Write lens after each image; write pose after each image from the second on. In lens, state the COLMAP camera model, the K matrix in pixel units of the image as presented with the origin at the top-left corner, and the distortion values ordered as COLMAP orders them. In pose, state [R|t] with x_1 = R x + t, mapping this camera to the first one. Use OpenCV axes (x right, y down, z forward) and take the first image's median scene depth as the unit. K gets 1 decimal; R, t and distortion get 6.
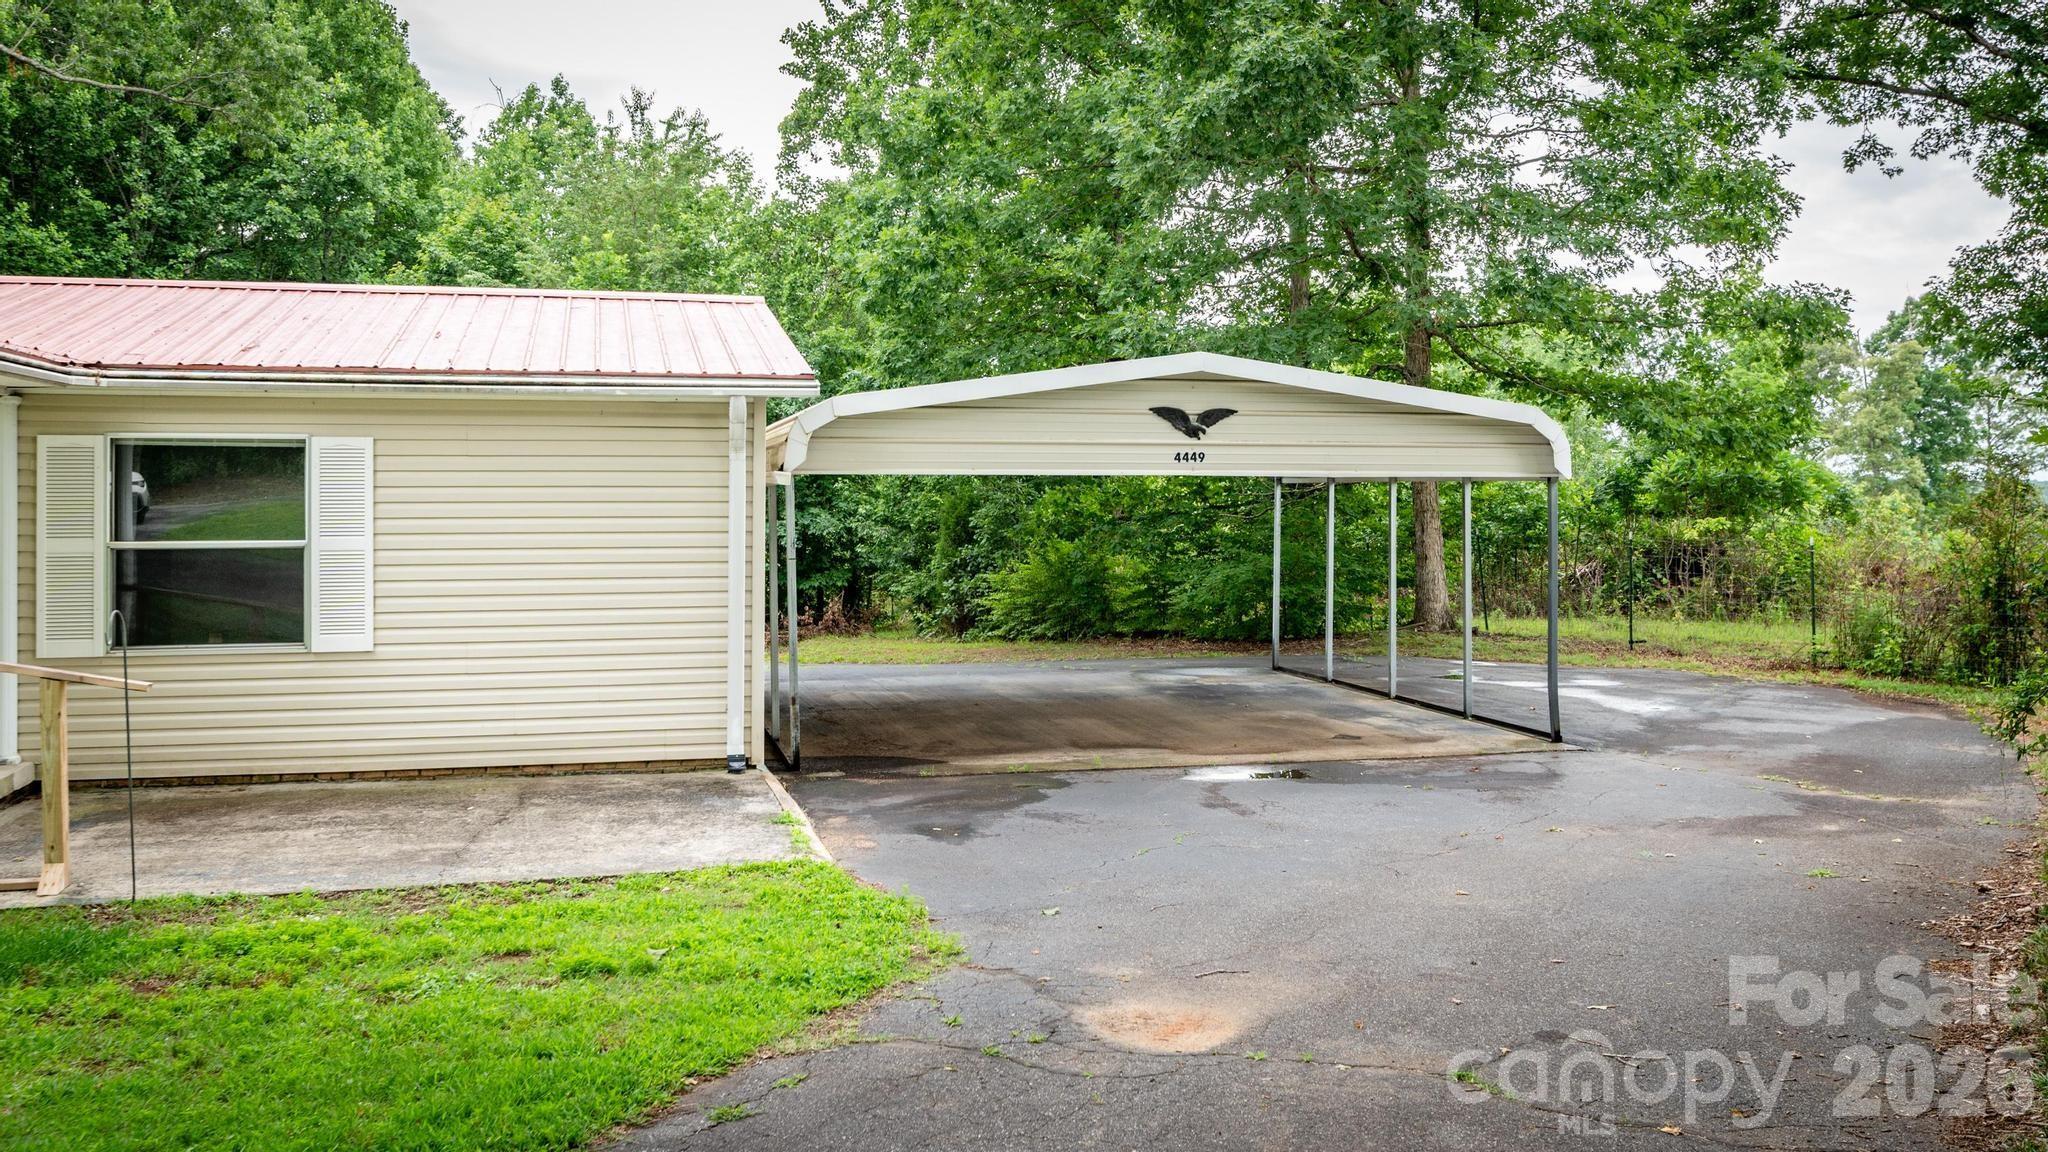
lens RADIAL K [[1838.0, 0, 1055.2], [0, 1838.0, 486.3], [0, 0, 1]] dist [-0.001434, 0.002469]
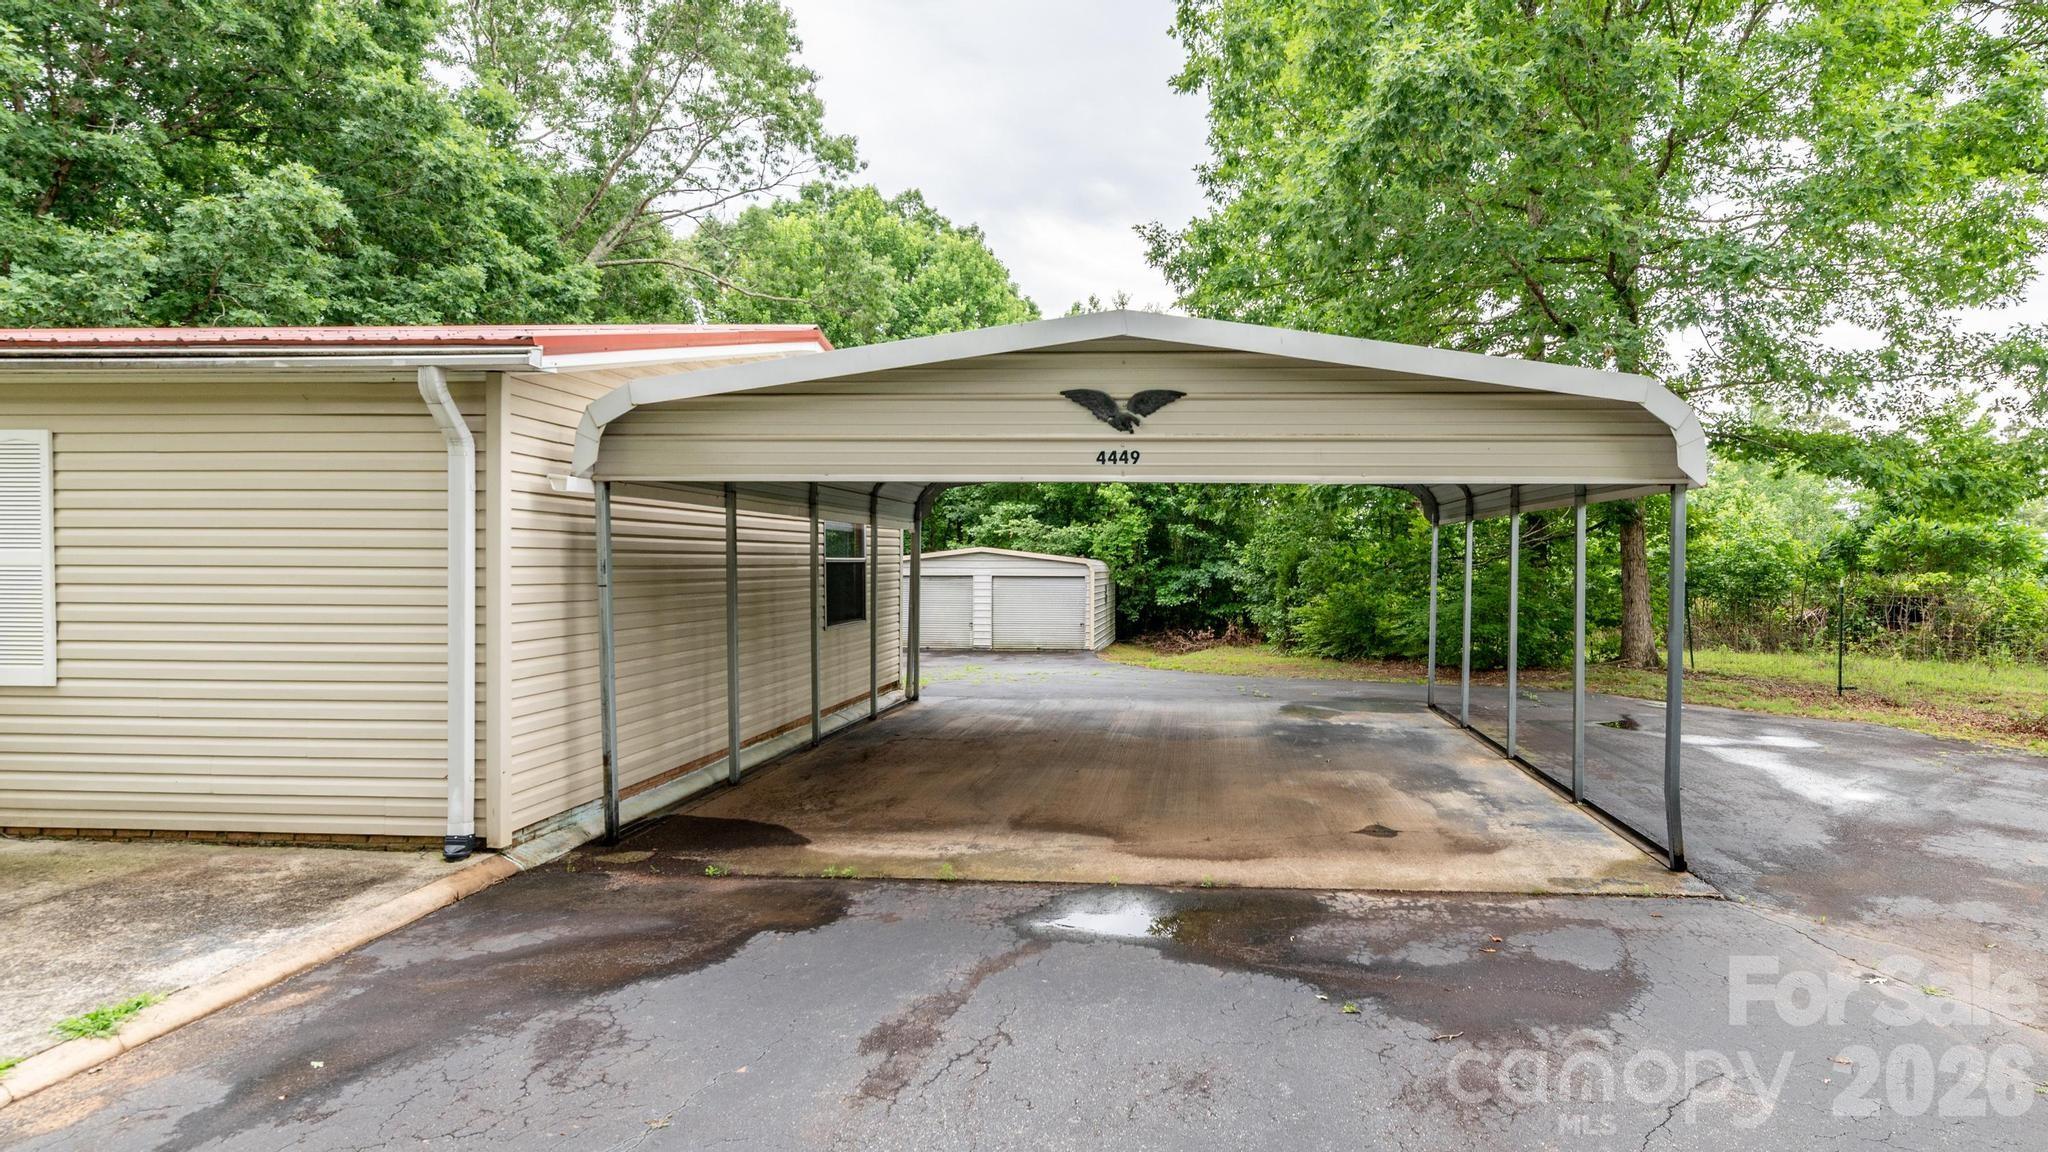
lens RADIAL K [[1008.4, 0, 1151.8], [0, 1008.4, 584.9], [0, 0, 1]] dist [0.001517, 0.000650]
pose [[0.952024, 0.014544, -0.305677, 0.111808], [-0.005789, 0.999547, 0.029526, 0.012350], [0.305968, -0.026340, 0.951677, 0.327534]]
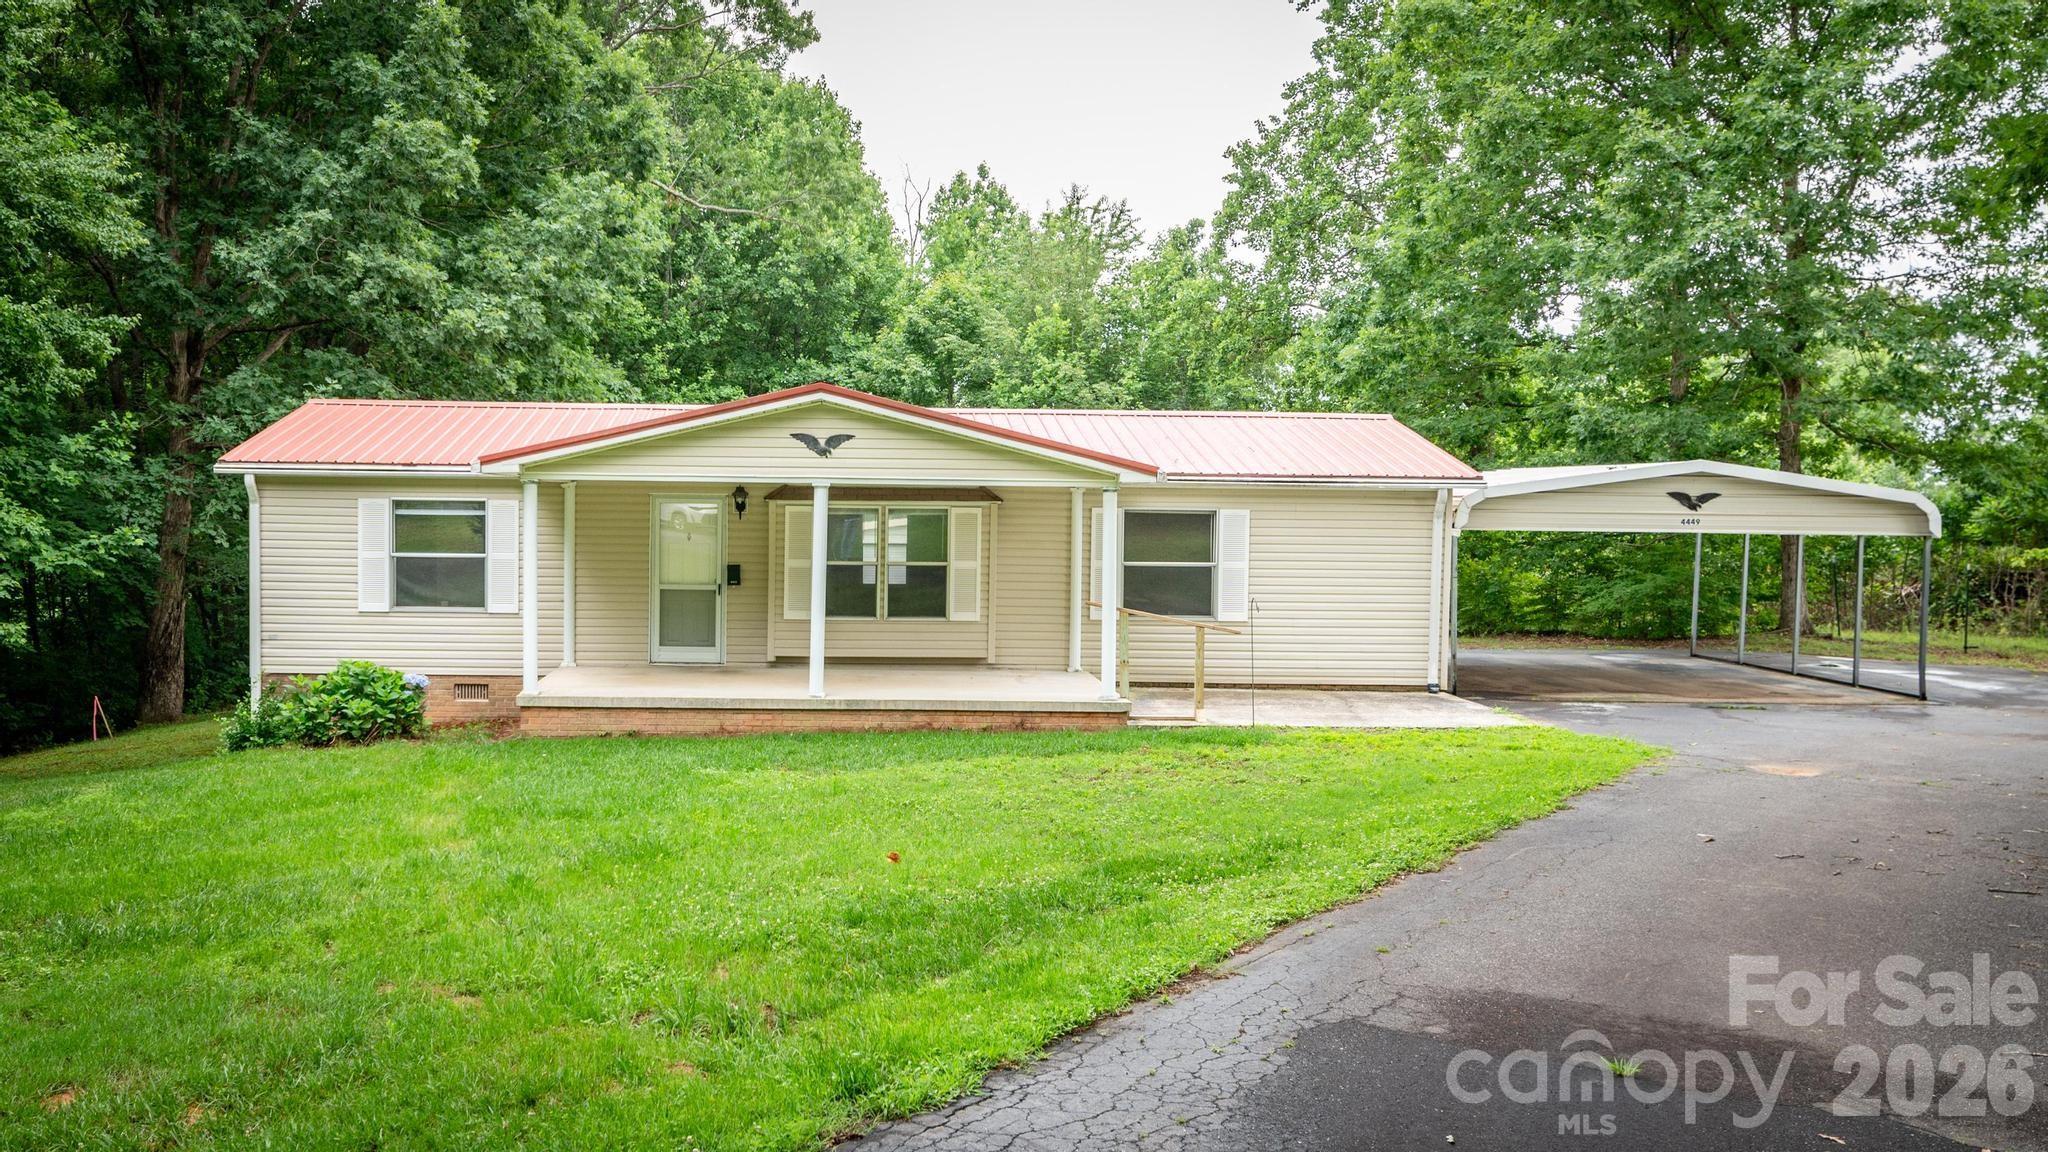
lens RADIAL K [[1821.8, 0, 858.8], [0, 1821.8, 580.0], [0, 0, 1]] dist [0.020766, -0.013128]
pose [[0.973801, 0.022528, -0.226285, -0.153416], [-0.011023, 0.998587, 0.051979, -0.021876], [0.227136, -0.048123, 0.972673, -0.428951]]
